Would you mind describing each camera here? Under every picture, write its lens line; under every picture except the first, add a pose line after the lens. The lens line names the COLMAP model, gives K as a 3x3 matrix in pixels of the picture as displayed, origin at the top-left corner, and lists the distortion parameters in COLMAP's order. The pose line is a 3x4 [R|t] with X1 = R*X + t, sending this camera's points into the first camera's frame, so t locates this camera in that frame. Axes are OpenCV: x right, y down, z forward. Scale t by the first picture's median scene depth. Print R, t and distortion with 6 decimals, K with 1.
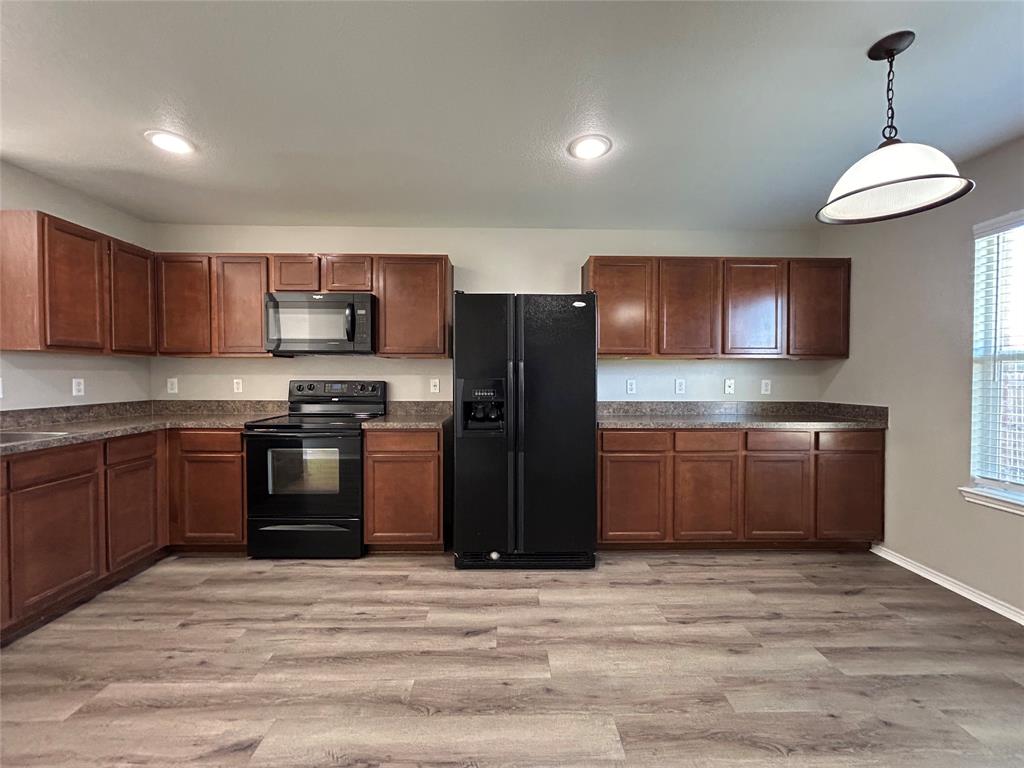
lens RADIAL K [[411.7, 0, 512.6], [0, 411.7, 383.4], [0, 0, 1]] dist [-0.000591, 0.000498]
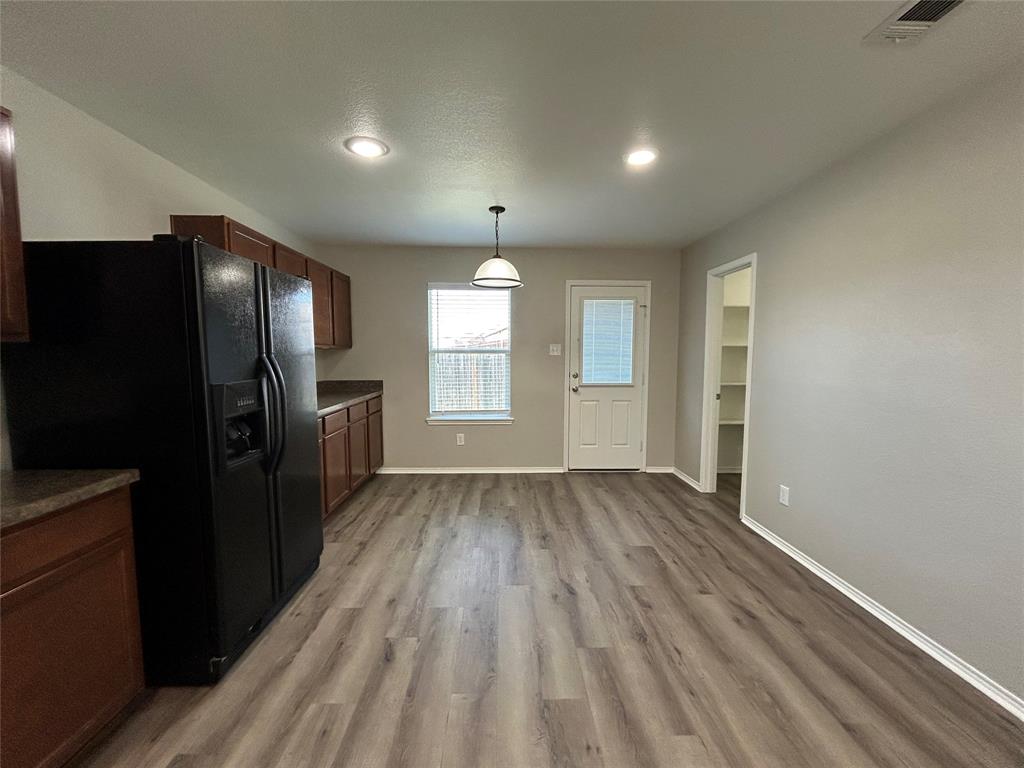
lens RADIAL K [[411.7, 0, 512.6], [0, 411.7, 383.4], [0, 0, 1]] dist [-0.000591, 0.000498]
pose [[-0.007521, -0.077974, 0.996927, -0.774706], [0.015557, 0.996825, 0.078084, -0.053889], [-0.999851, 0.016096, -0.006284, 0.576456]]
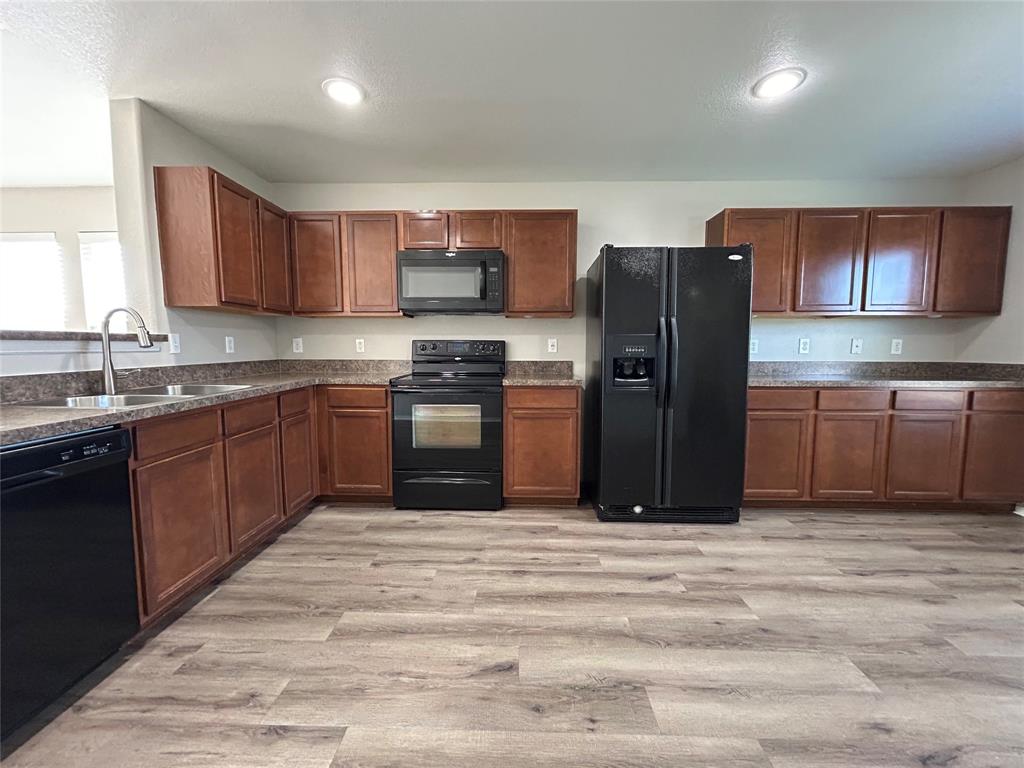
lens RADIAL K [[411.7, 0, 512.6], [0, 411.7, 383.4], [0, 0, 1]] dist [-0.000591, 0.000498]
pose [[0.998900, 0.003449, -0.046766, -0.326629], [-0.000115, 0.997468, 0.071119, 0.036116], [0.046892, -0.071036, 0.996371, -0.009386]]
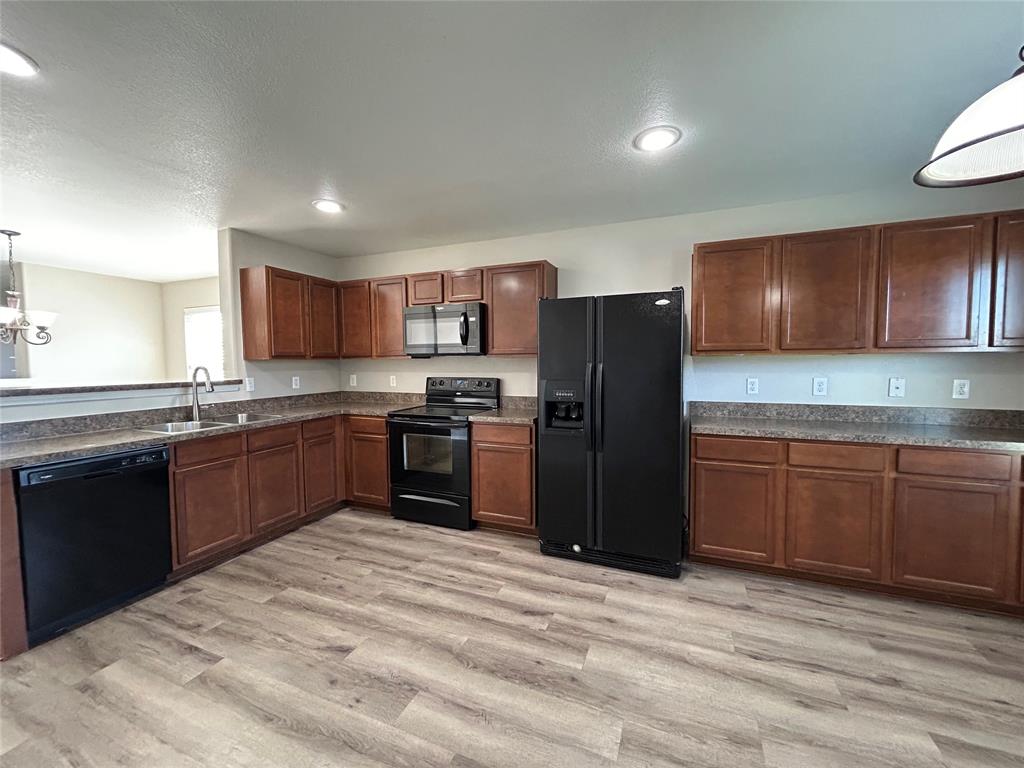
lens RADIAL K [[411.7, 0, 512.6], [0, 411.7, 383.4], [0, 0, 1]] dist [-0.000591, 0.000498]
pose [[0.916260, 0.012174, -0.400399, 0.236569], [0.001710, 0.999410, 0.034301, -0.040061], [0.400581, -0.032114, 0.915698, -0.013066]]
